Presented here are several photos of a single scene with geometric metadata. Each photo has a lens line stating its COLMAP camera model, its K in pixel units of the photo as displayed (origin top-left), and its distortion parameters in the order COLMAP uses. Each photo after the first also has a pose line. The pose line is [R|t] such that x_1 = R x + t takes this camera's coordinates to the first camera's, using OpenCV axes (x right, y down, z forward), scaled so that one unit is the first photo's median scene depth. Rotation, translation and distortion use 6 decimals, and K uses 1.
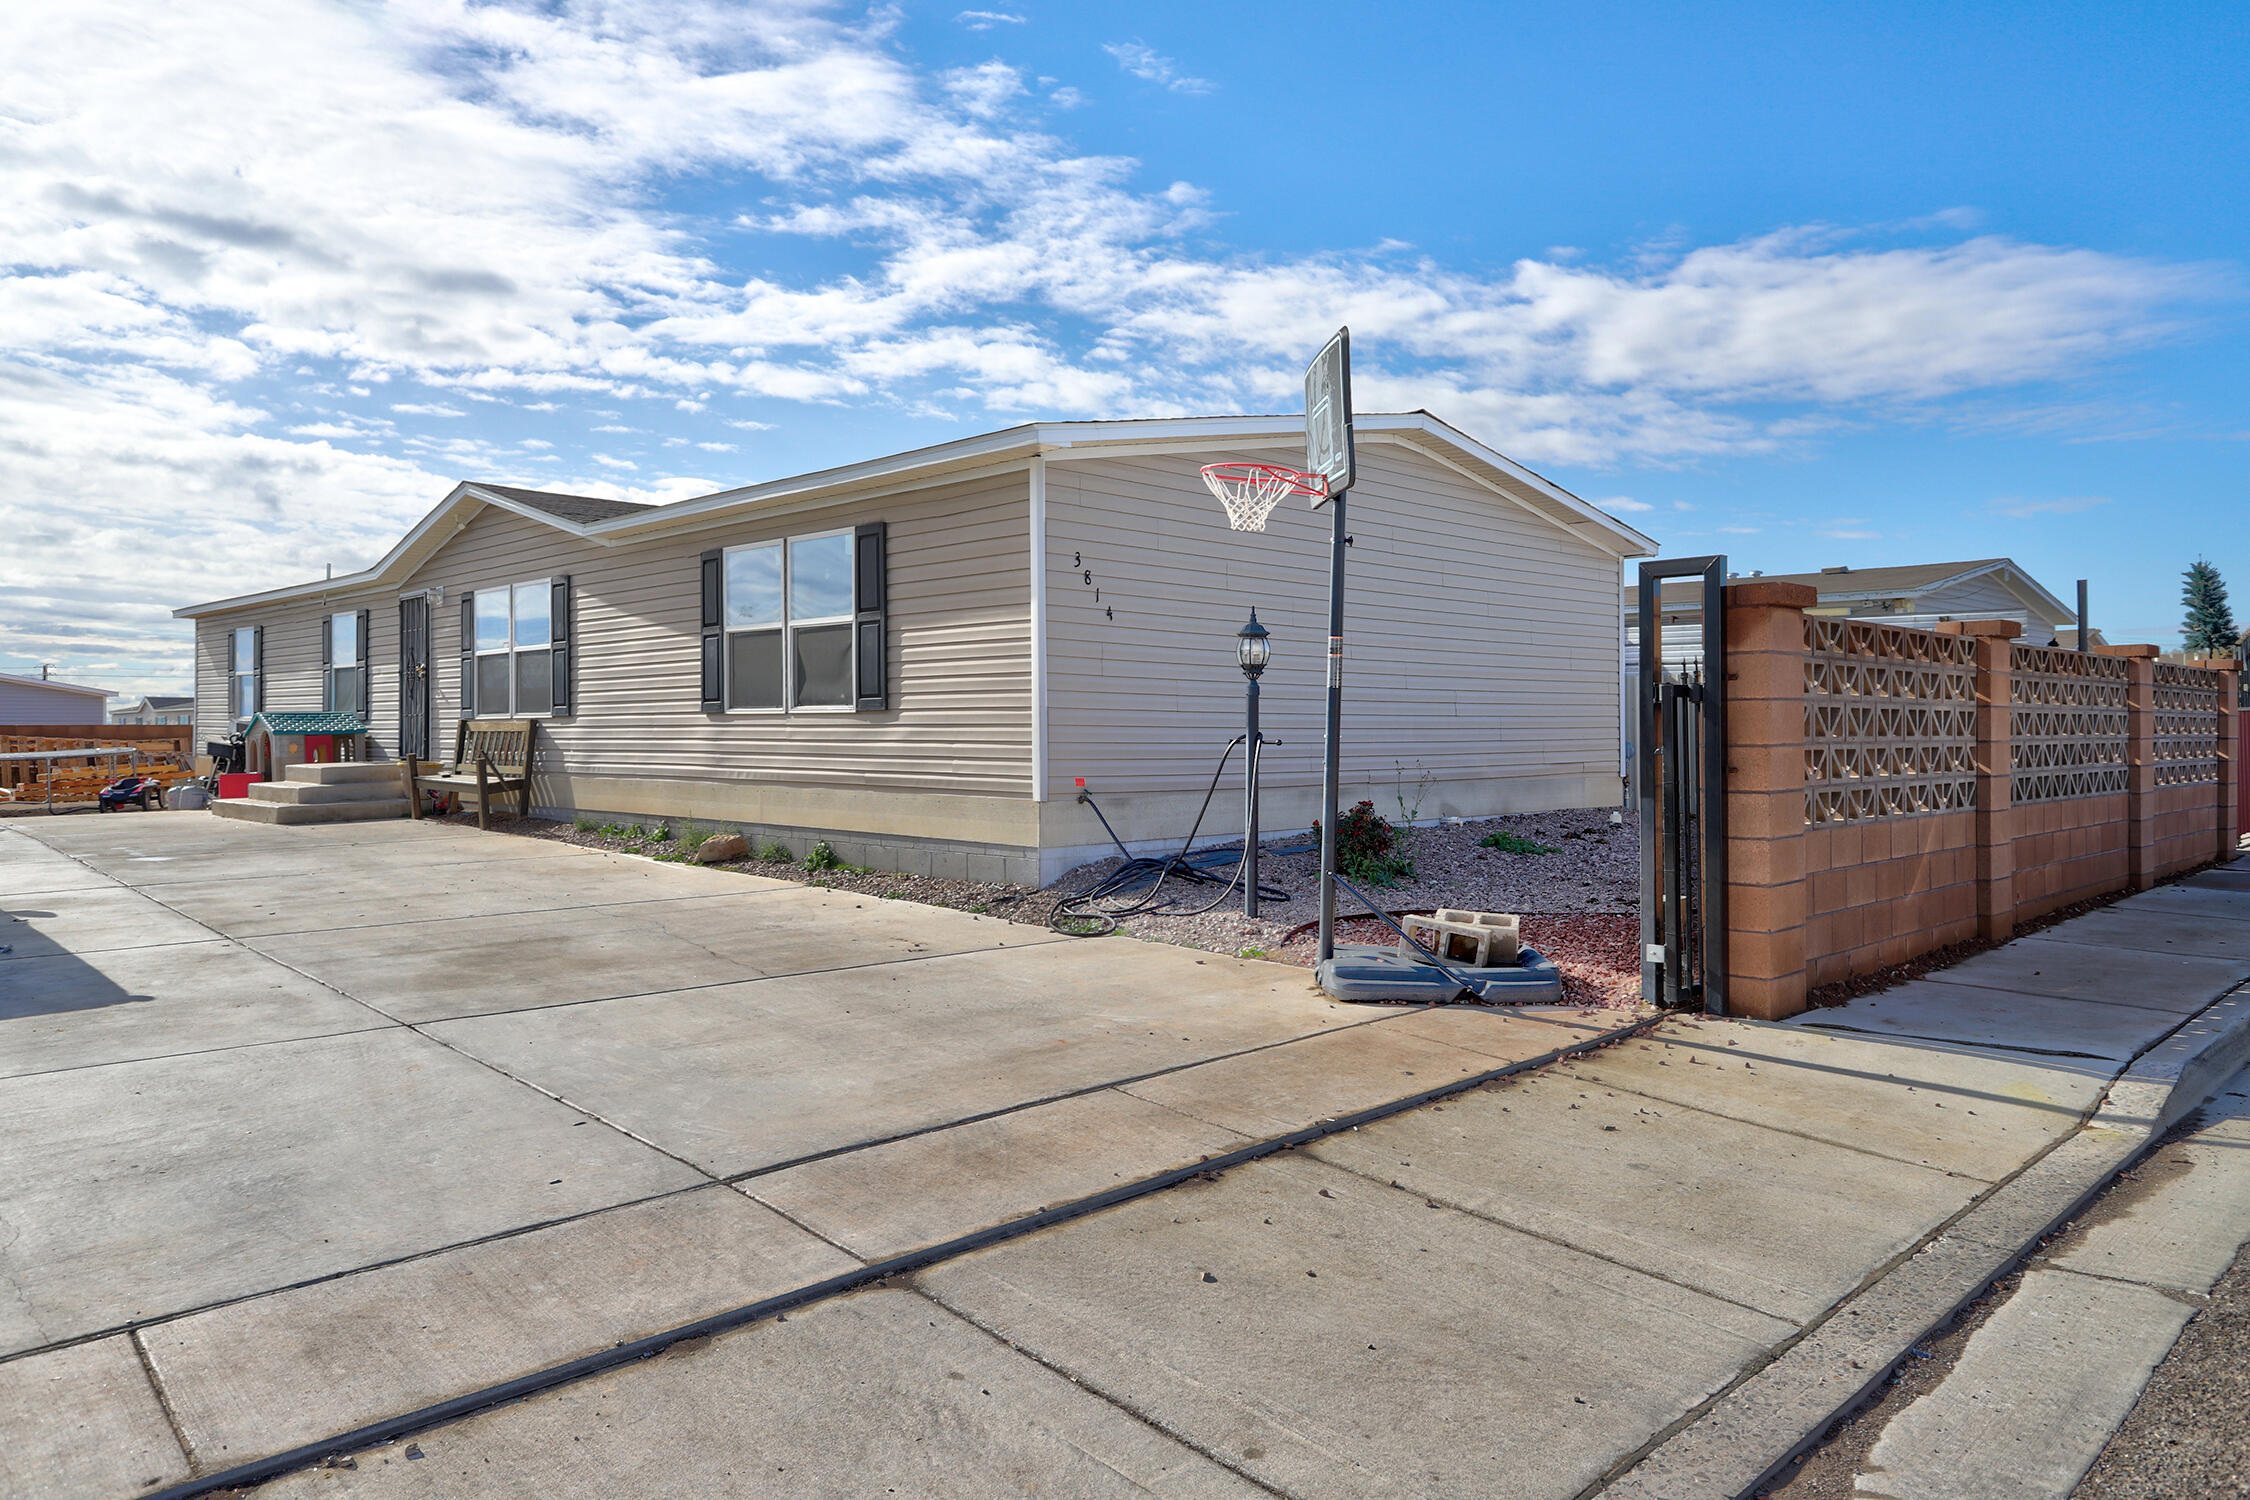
lens RADIAL K [[1505.6, 0, 1125.0], [0, 1505.6, 750.0], [0, 0, 1]] dist [0.004004, -0.004238]
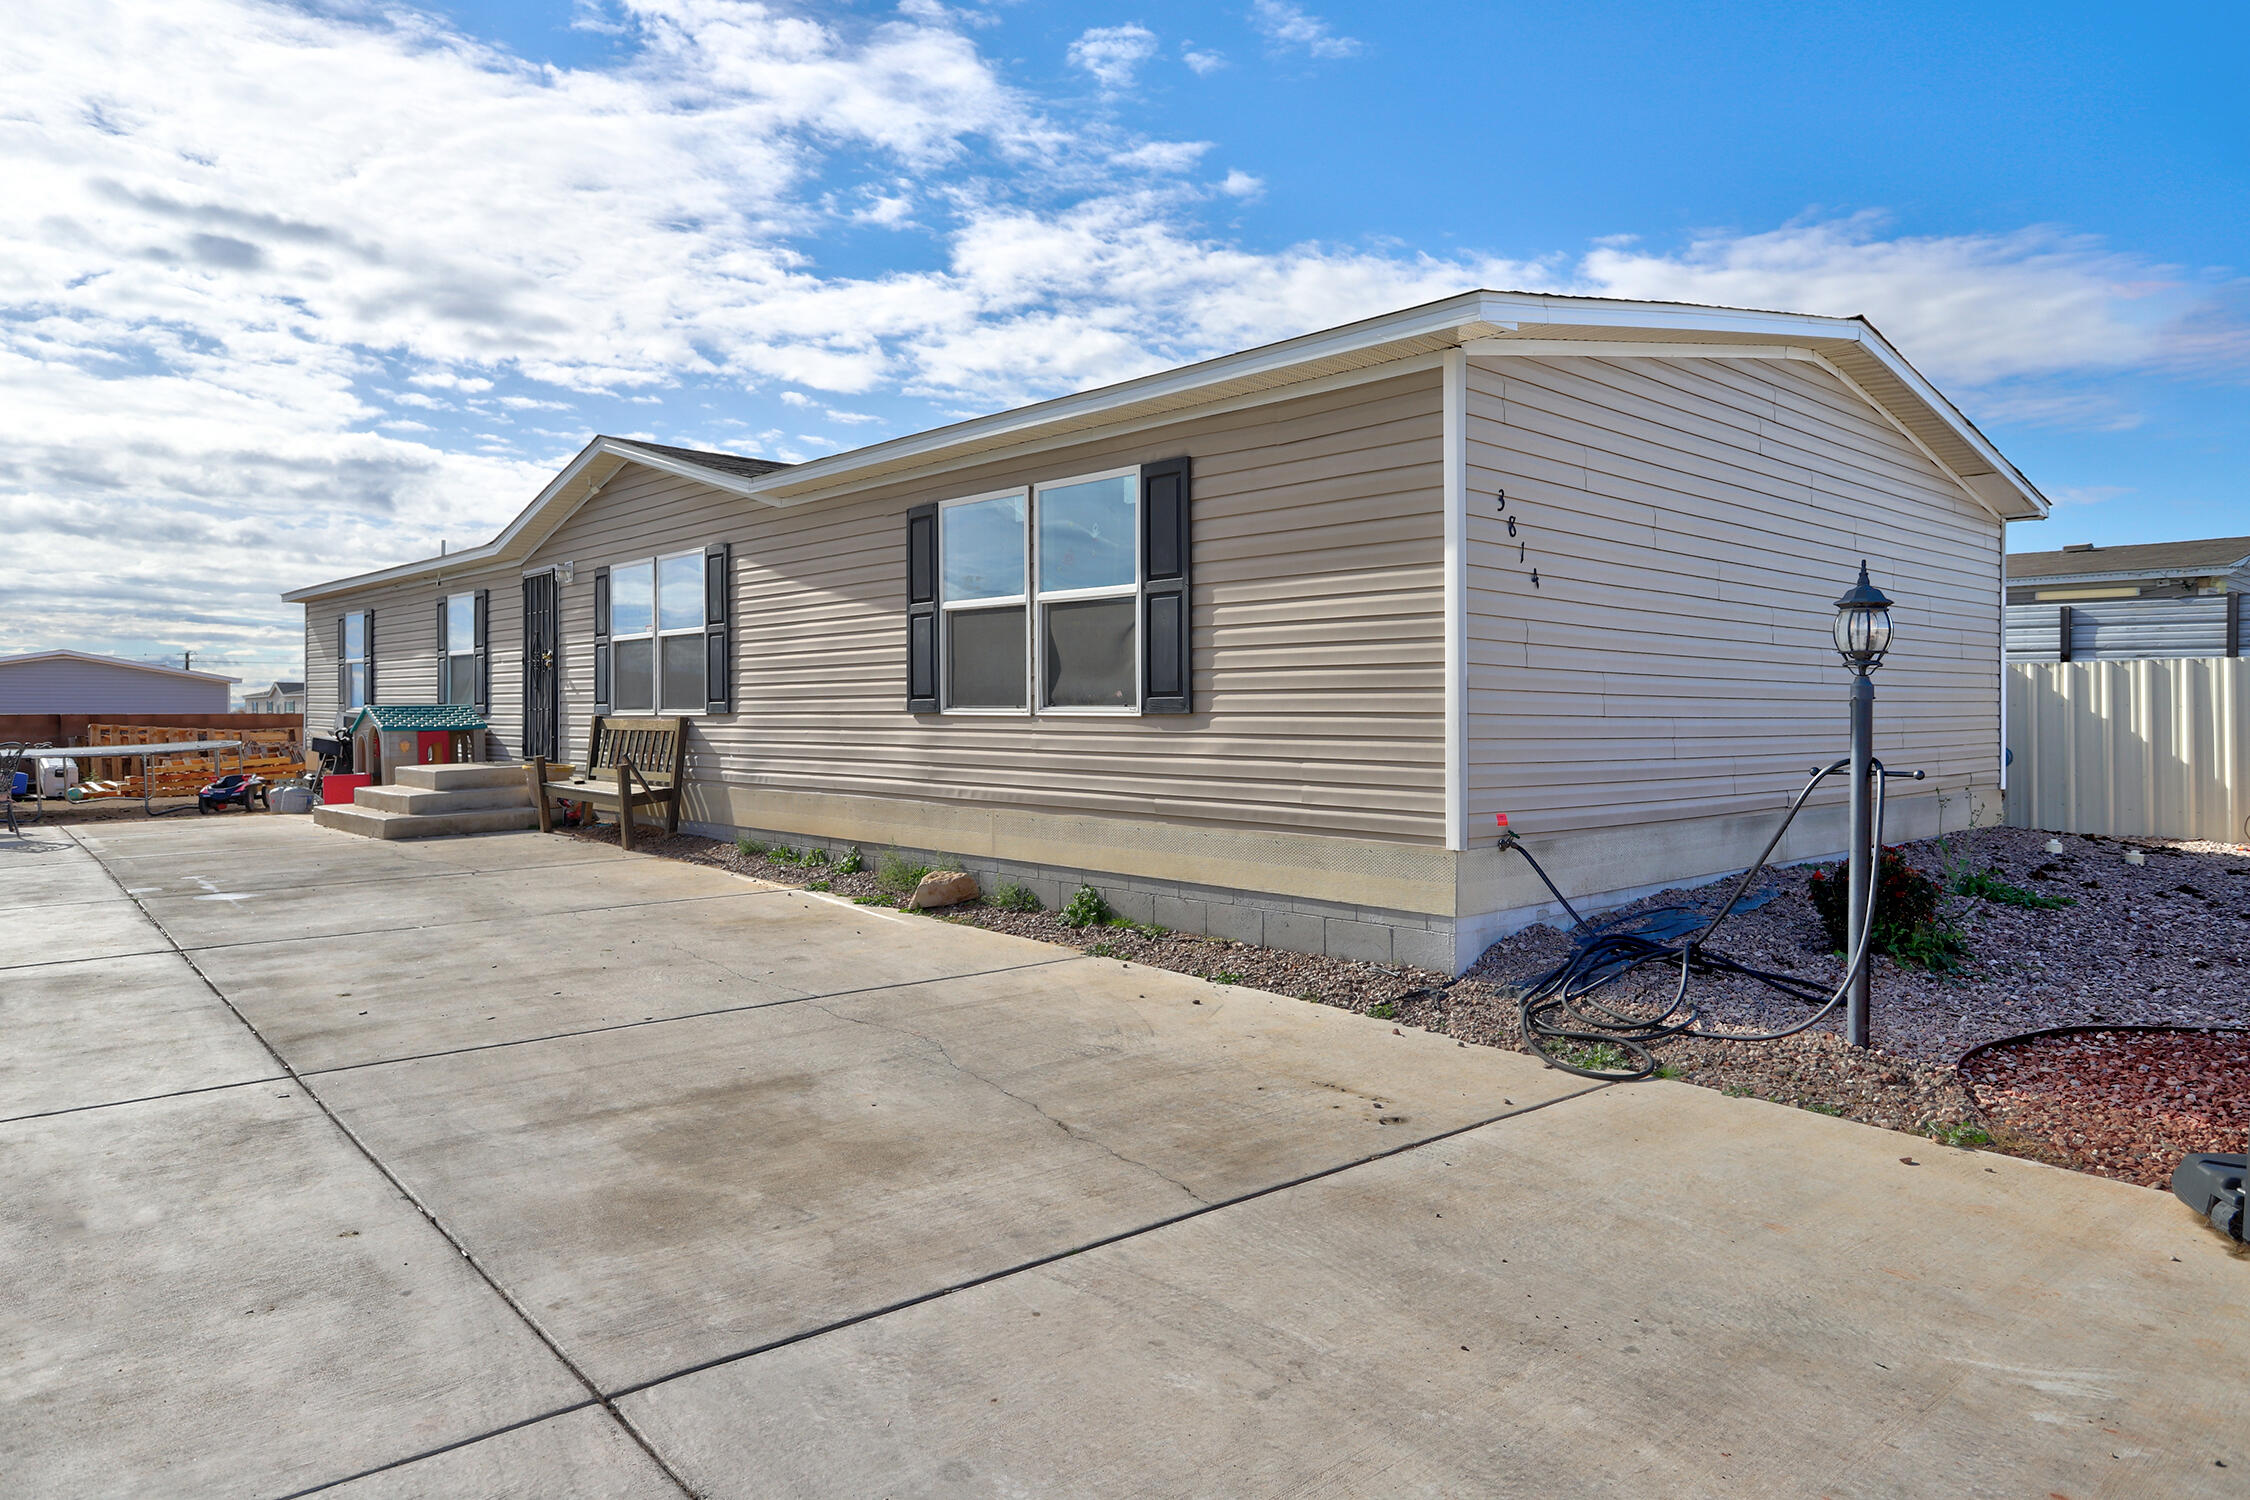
lens RADIAL K [[1398.1, 0, 1125.0], [0, 1398.1, 750.0], [0, 0, 1]] dist [-0.005362, 0.002332]
pose [[0.999442, 0.002623, -0.033285, -0.142250], [-0.002180, 0.999909, 0.013318, -0.015113], [0.033317, -0.013238, 0.999357, 0.271083]]
